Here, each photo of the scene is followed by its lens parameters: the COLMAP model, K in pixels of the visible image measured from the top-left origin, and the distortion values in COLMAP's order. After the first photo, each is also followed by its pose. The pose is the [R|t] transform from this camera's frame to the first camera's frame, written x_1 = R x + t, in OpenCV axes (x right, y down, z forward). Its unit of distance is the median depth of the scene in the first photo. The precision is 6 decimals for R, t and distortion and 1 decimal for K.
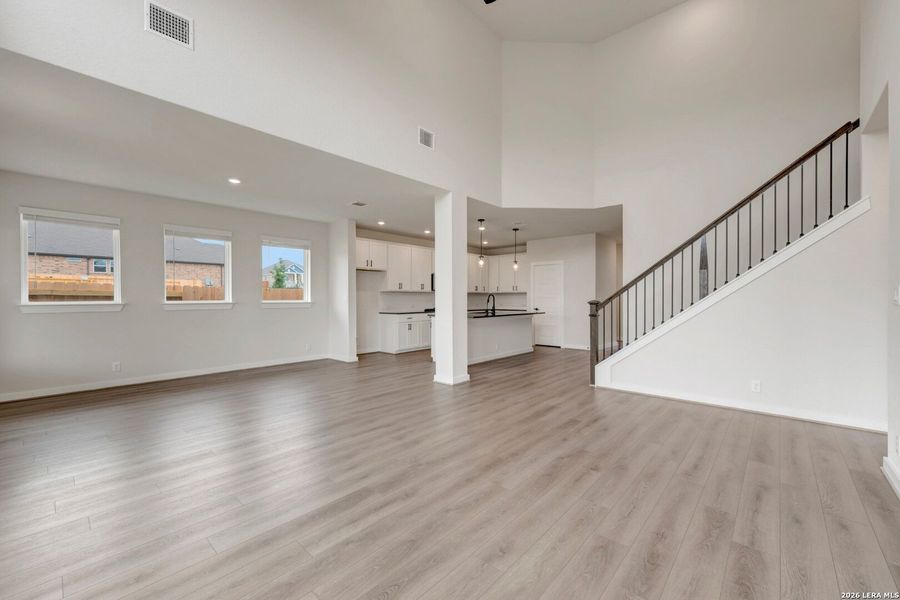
lens RADIAL K [[362.4, 0, 453.5], [0, 362.4, 301.4], [0, 0, 1]] dist [-0.001824, -0.000272]
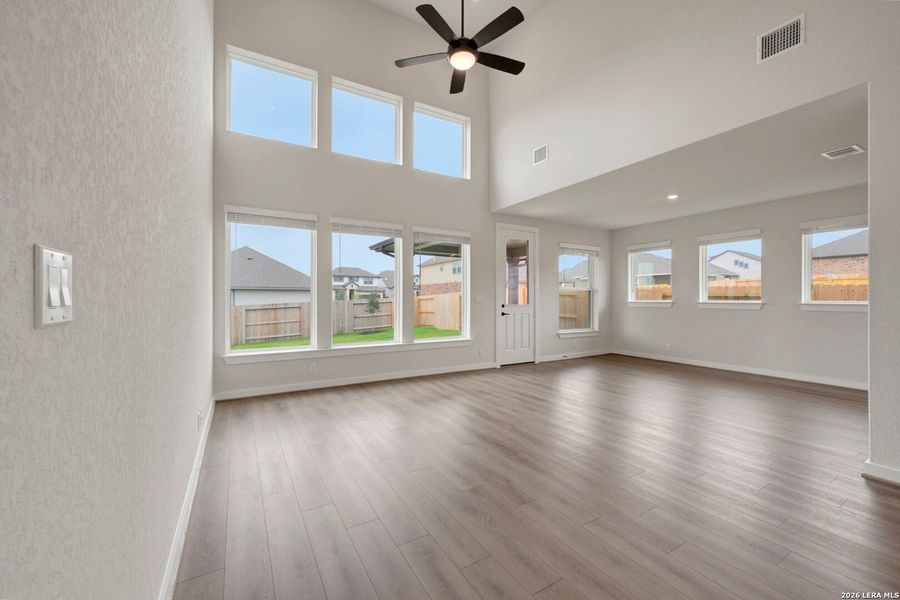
lens RADIAL K [[362.4, 0, 453.5], [0, 362.4, 301.4], [0, 0, 1]] dist [-0.001824, -0.000272]
pose [[-0.295521, 0.010177, -0.955282, 0.459378], [-0.007245, 0.999891, 0.012894, -0.006174], [0.955309, 0.010732, -0.295415, 0.441865]]
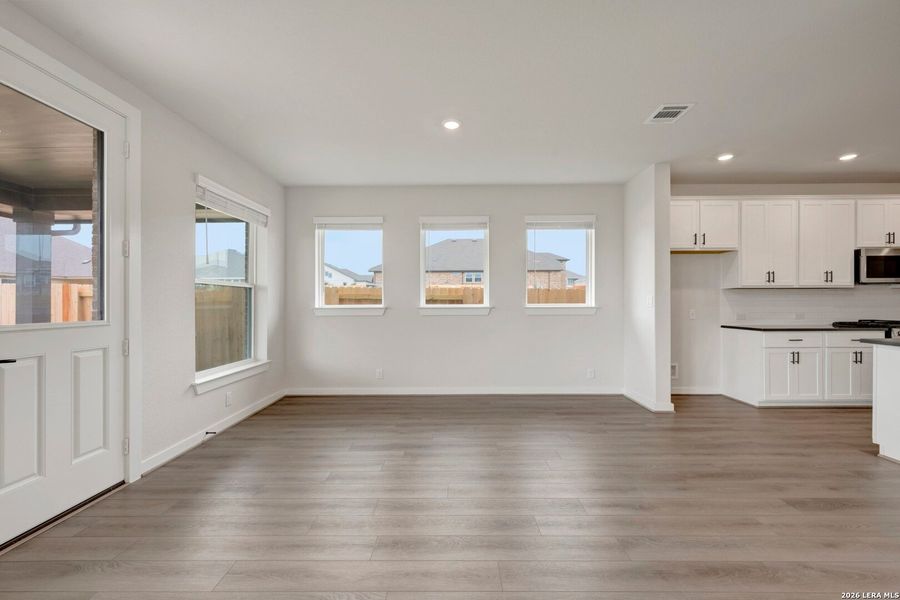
lens RADIAL K [[362.4, 0, 453.5], [0, 362.4, 301.4], [0, 0, 1]] dist [-0.001824, -0.000272]
pose [[0.661874, -0.002796, -0.749610, -0.068543], [-0.002958, 0.999976, -0.006342, -0.002968], [0.749609, 0.006415, 0.661850, 0.368591]]
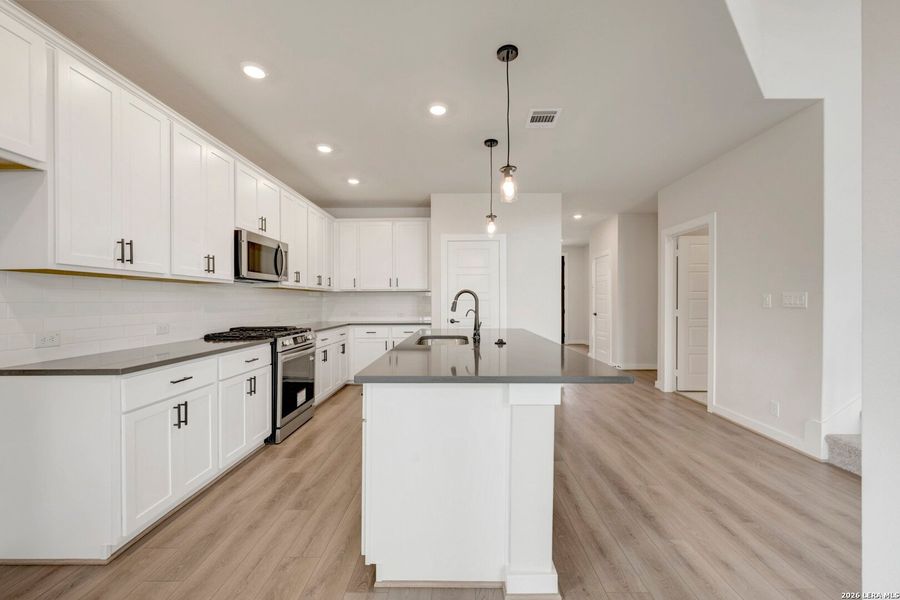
lens RADIAL K [[362.4, 0, 453.5], [0, 362.4, 301.4], [0, 0, 1]] dist [-0.001824, -0.000272]
pose [[0.751927, -0.001826, 0.659244, -0.168021], [0.008124, 0.999946, -0.006497, -0.006385], [-0.659196, 0.010241, 0.751901, 0.795551]]
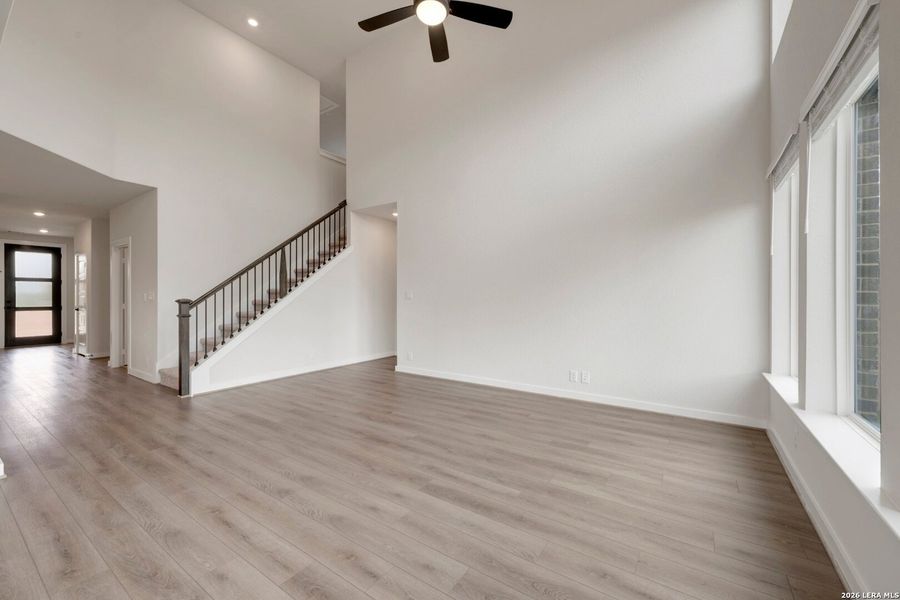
lens RADIAL K [[362.4, 0, 453.5], [0, 362.4, 301.4], [0, 0, 1]] dist [-0.001824, -0.000272]
pose [[-0.134710, -0.009741, 0.990837, -0.396838], [0.011656, 0.999867, 0.011414, 0.000893], [-0.990817, 0.013087, -0.134579, 0.341653]]
